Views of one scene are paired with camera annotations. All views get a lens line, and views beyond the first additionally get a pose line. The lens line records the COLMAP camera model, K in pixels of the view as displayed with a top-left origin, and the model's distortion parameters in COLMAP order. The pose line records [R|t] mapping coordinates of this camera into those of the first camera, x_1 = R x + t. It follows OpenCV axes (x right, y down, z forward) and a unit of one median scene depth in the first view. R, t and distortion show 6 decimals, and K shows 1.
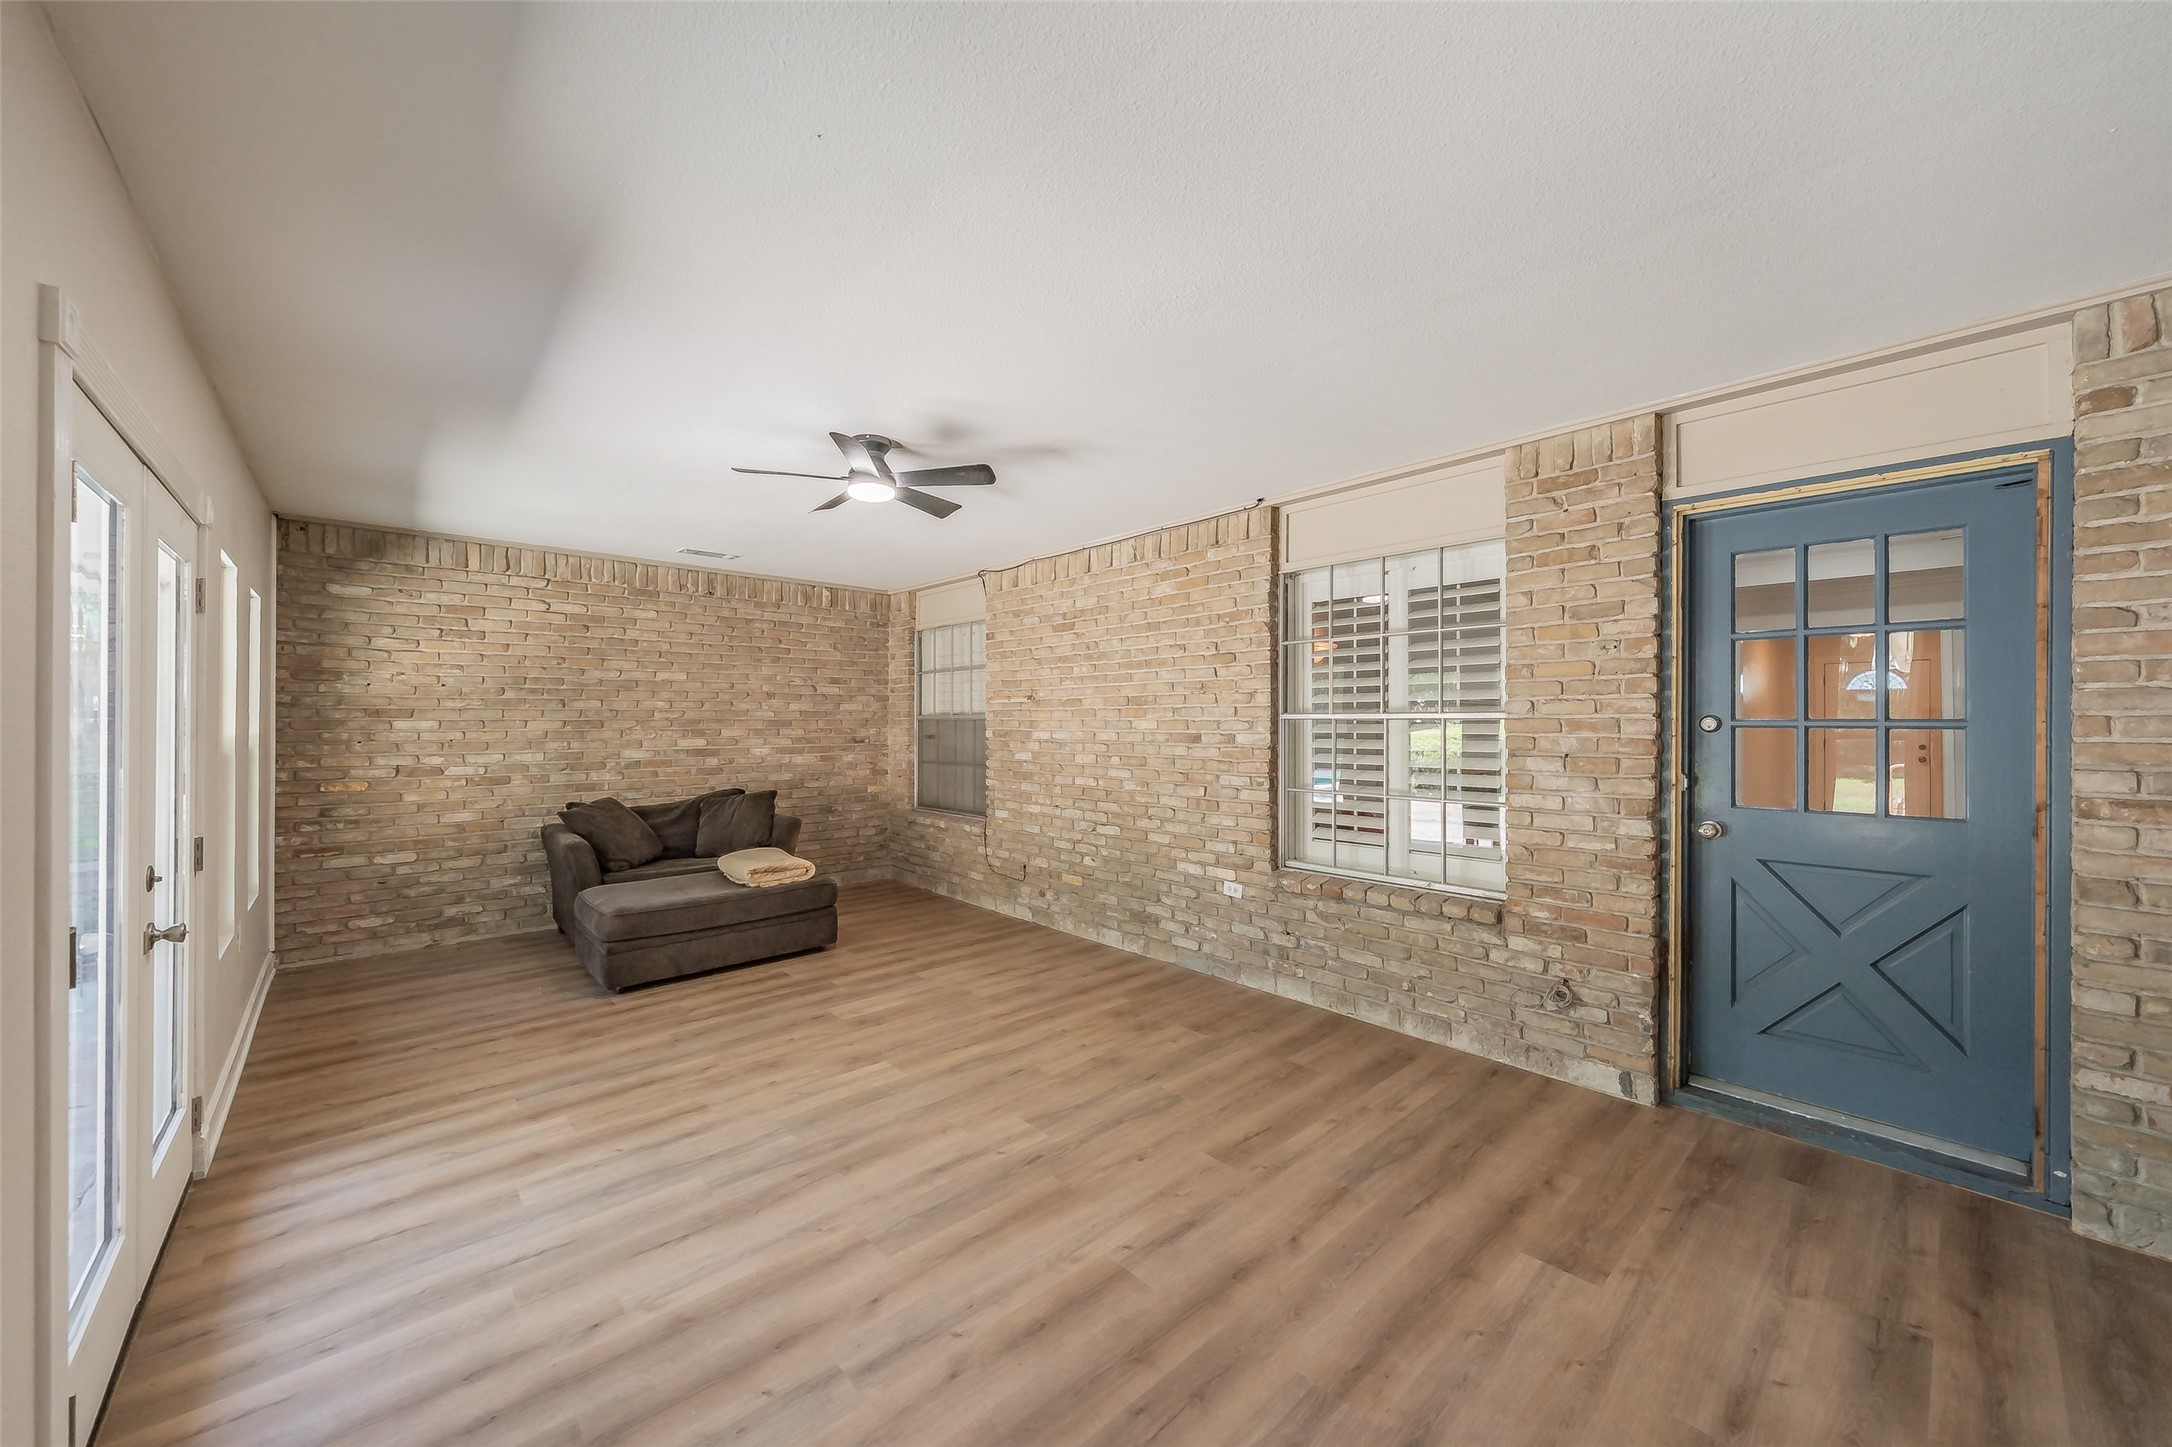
lens RADIAL K [[824.8, 0, 1086.0], [0, 824.8, 723.5], [0, 0, 1]] dist [0.000718, -0.000004]
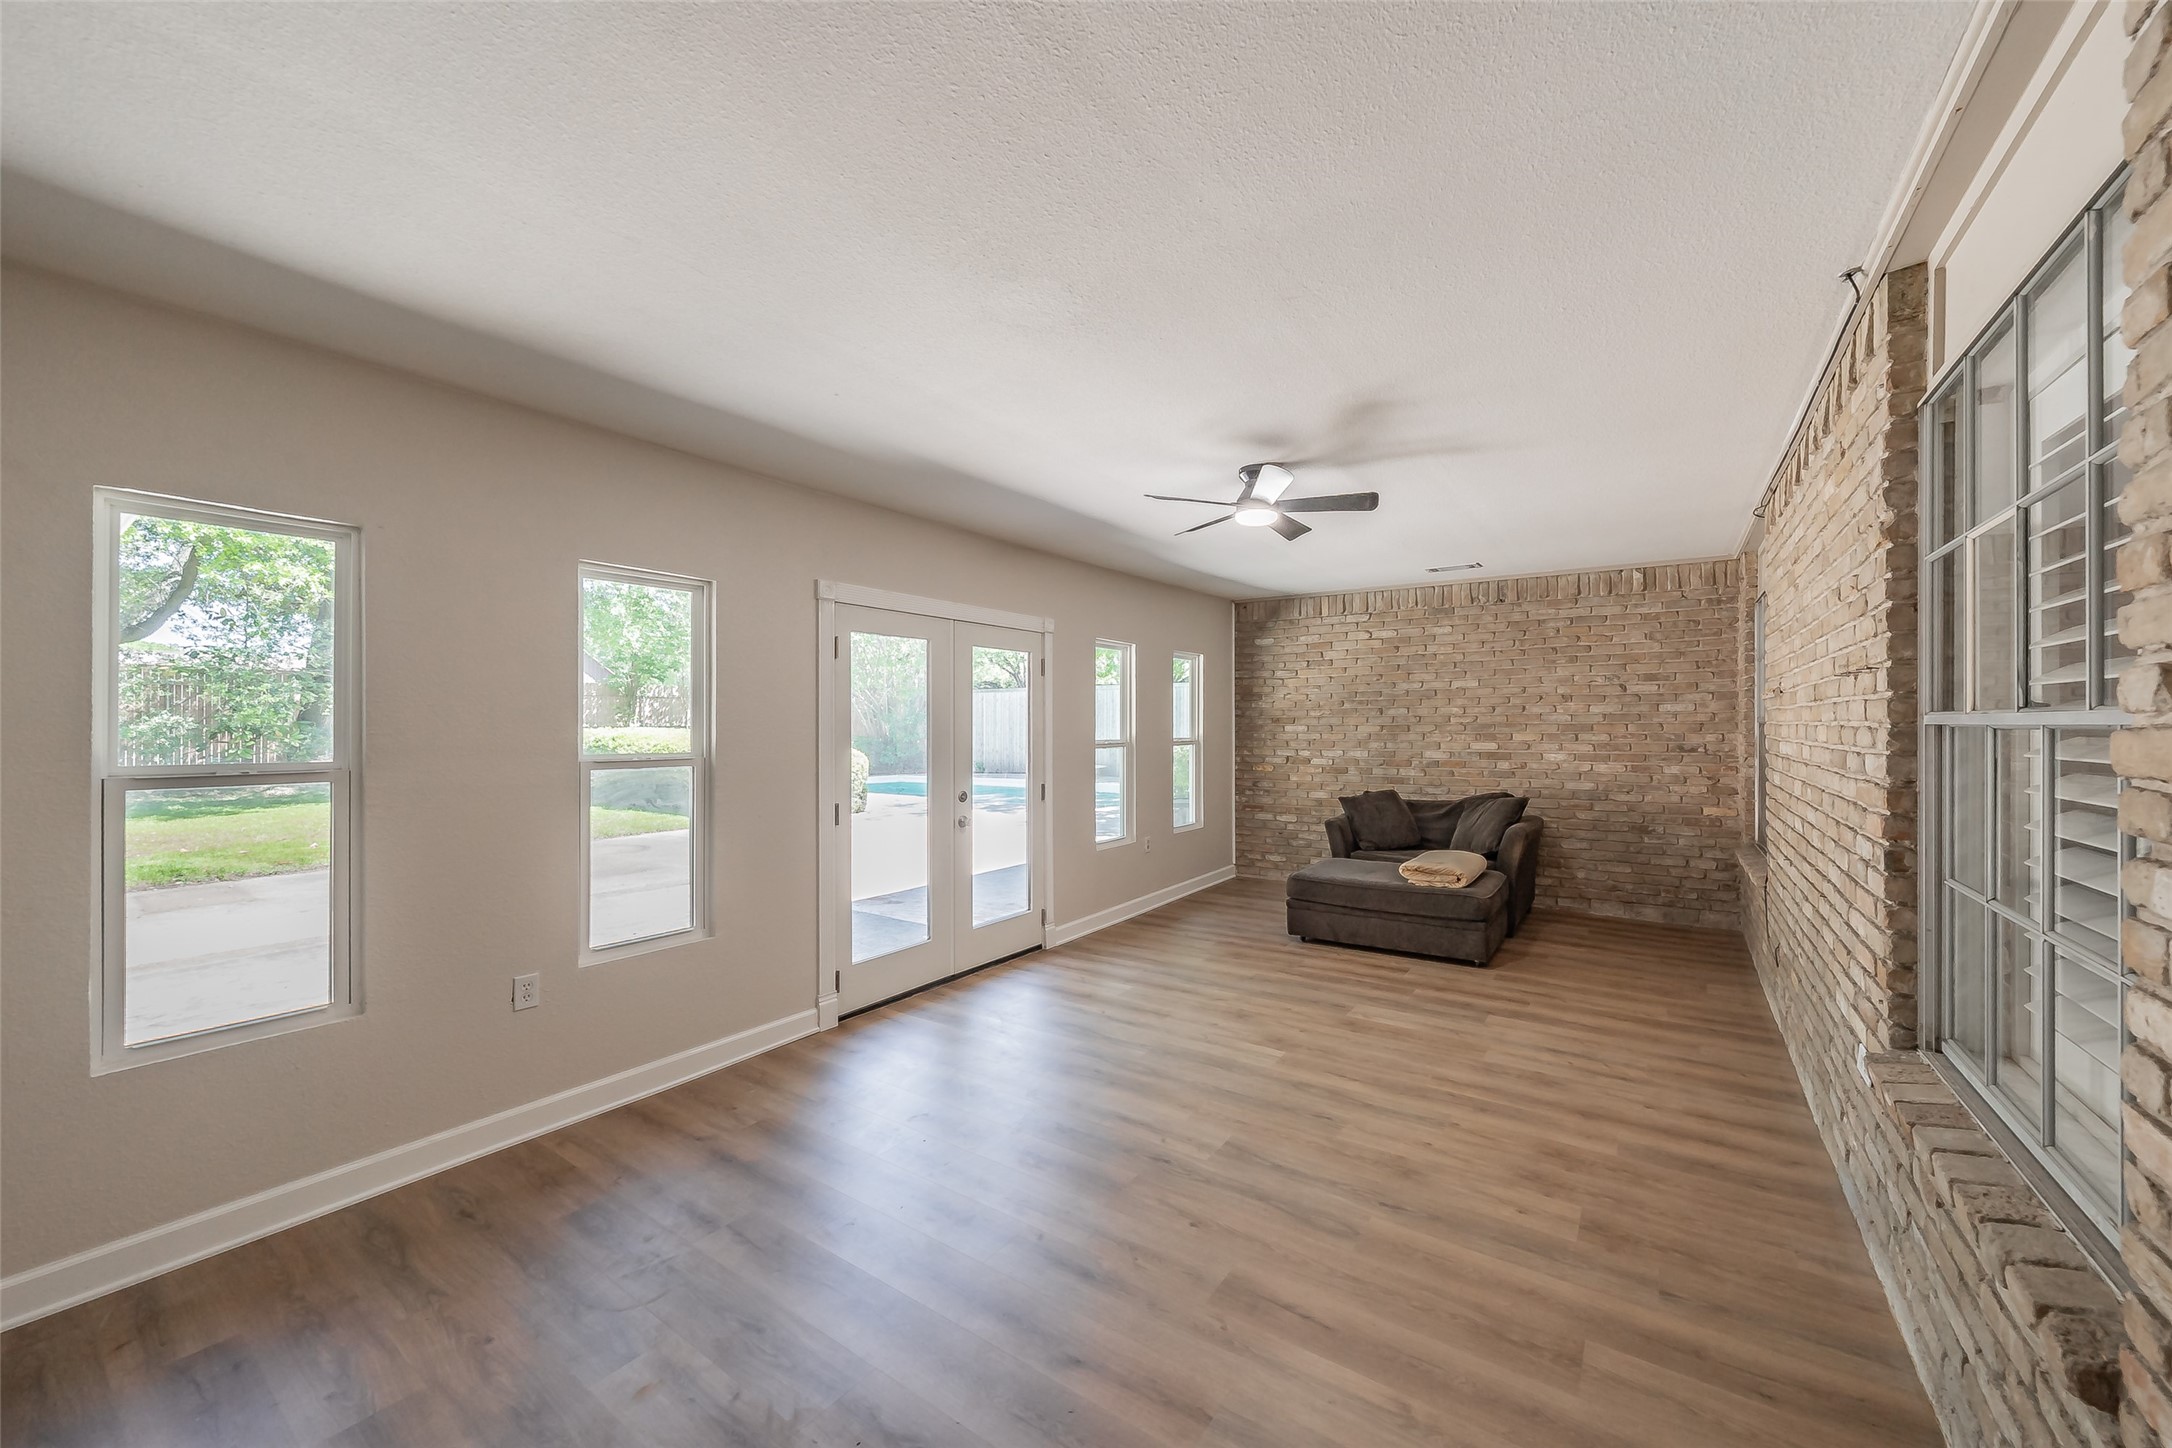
lens RADIAL K [[750.8, 0, 1086.0], [0, 750.8, 724.0], [0, 0, 1]] dist [-0.000301, -0.000023]
pose [[0.234356, -0.002447, -0.972148, 0.400484], [0.000624, 0.999997, -0.002366, -0.003336], [0.972151, -0.000053, 0.234357, 0.340067]]
